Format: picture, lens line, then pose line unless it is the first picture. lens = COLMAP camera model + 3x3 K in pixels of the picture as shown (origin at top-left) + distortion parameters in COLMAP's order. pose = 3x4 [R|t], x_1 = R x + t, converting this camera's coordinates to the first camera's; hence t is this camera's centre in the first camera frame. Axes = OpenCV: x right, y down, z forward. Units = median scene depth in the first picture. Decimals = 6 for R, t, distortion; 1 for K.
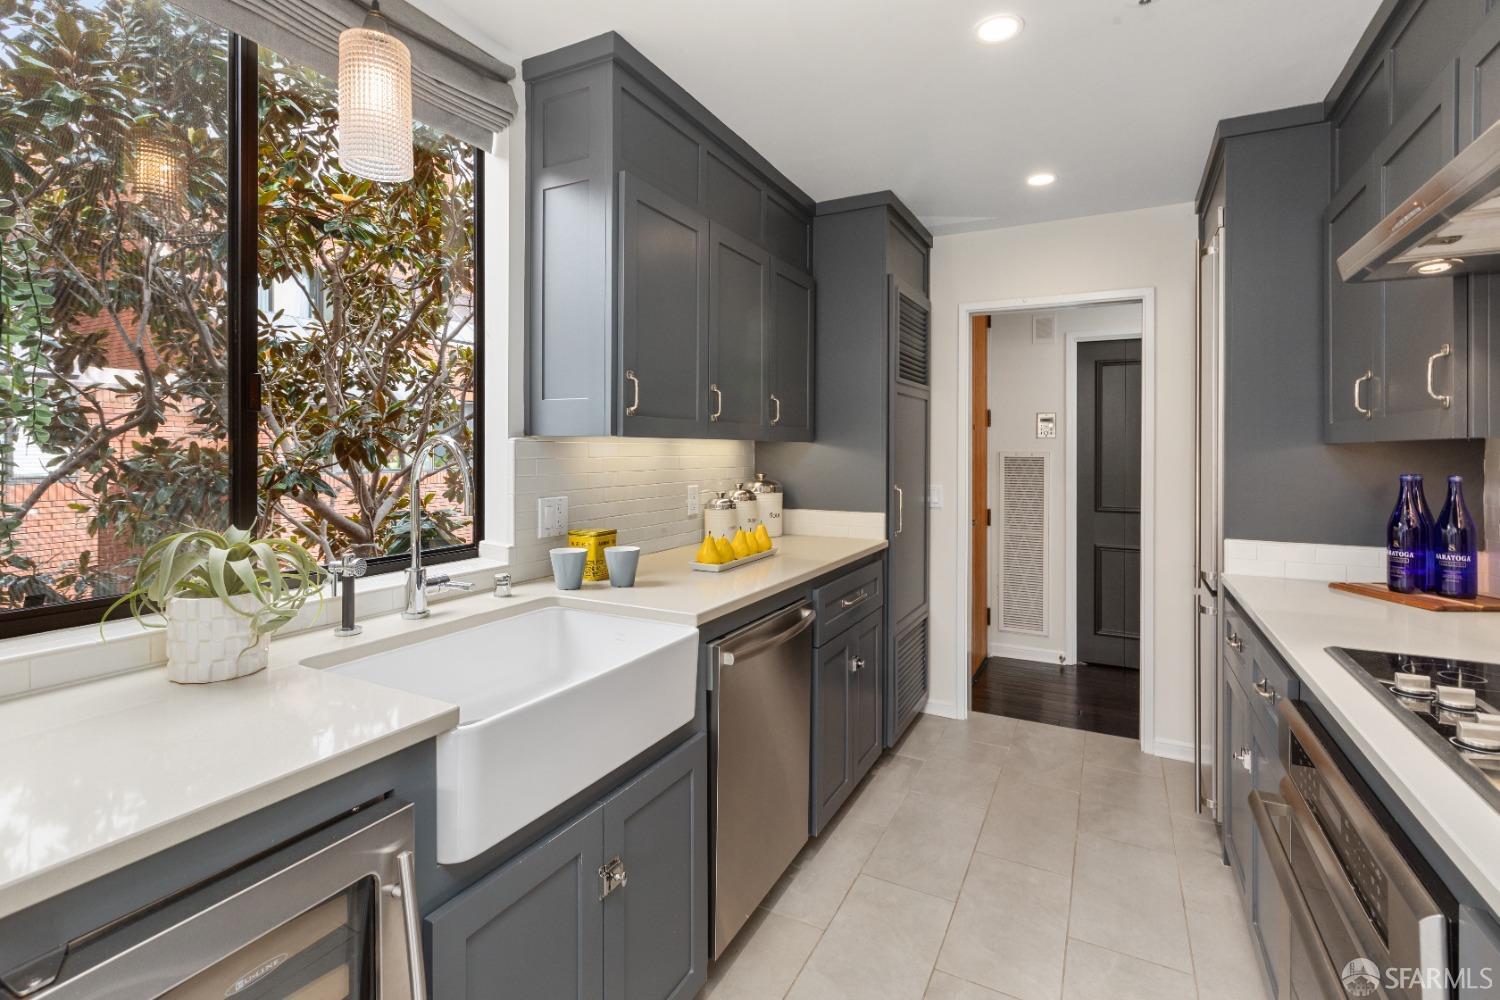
lens RADIAL K [[712.7, 0, 749.8], [0, 712.7, 493.6], [0, 0, 1]] dist [0.001581, -0.000255]
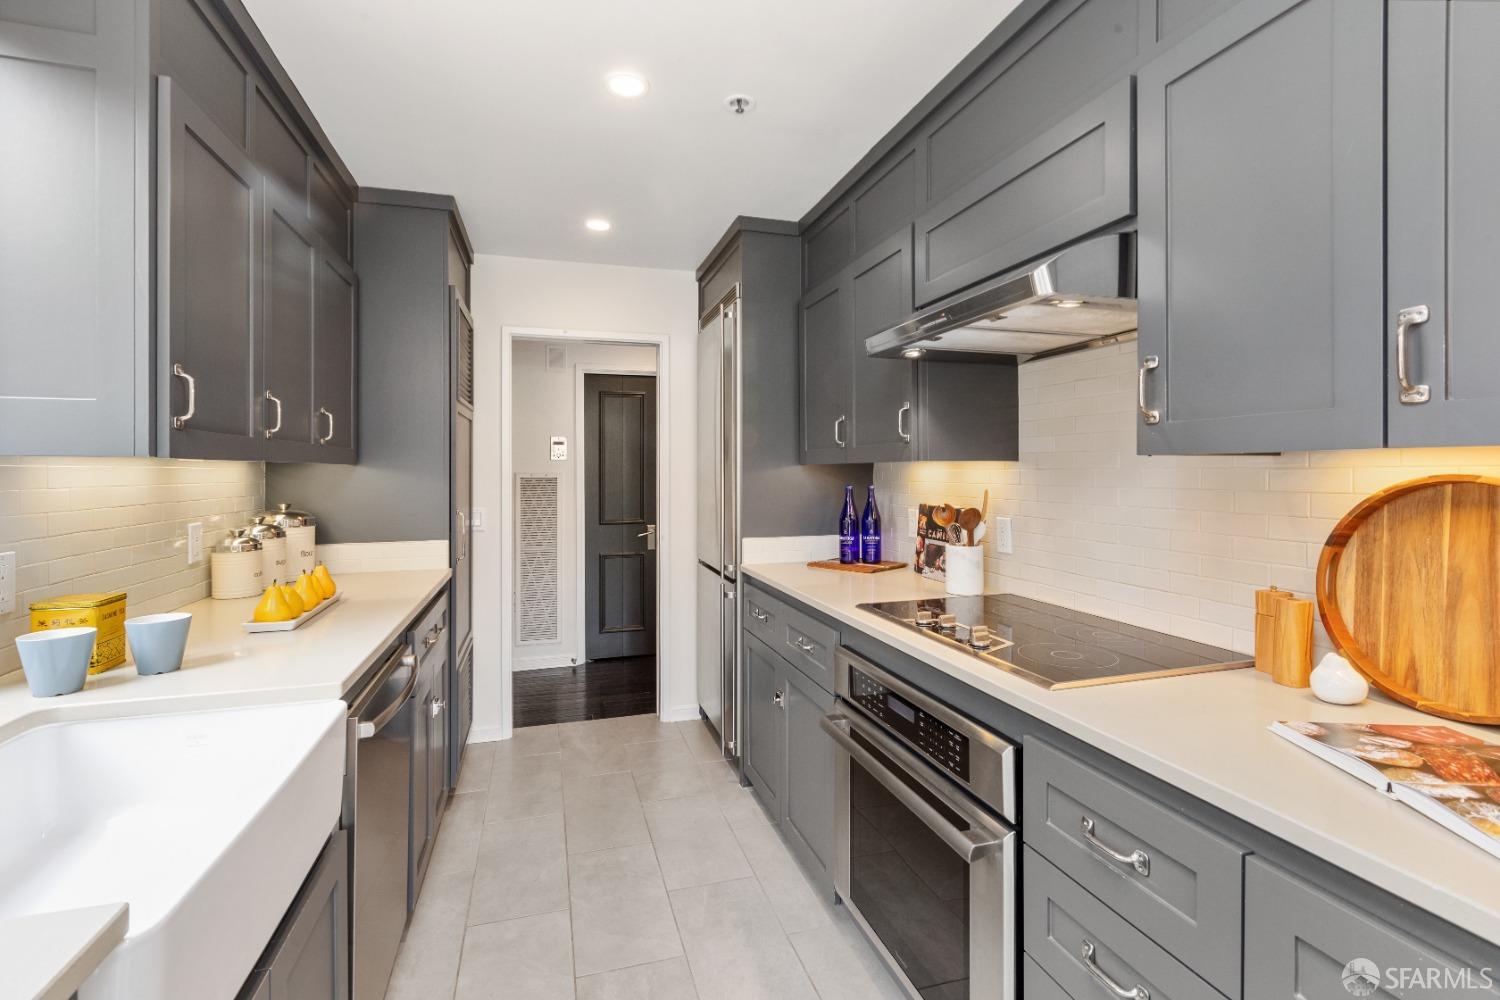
lens RADIAL K [[694.3, 0, 743.4], [0, 694.3, 512.3], [0, 0, 1]] dist [0.001415, -0.000025]
pose [[0.704523, -0.051377, 0.707819, -0.188408], [0.051580, 0.998445, 0.021133, -0.008367], [-0.707804, 0.021620, 0.706078, 0.083804]]
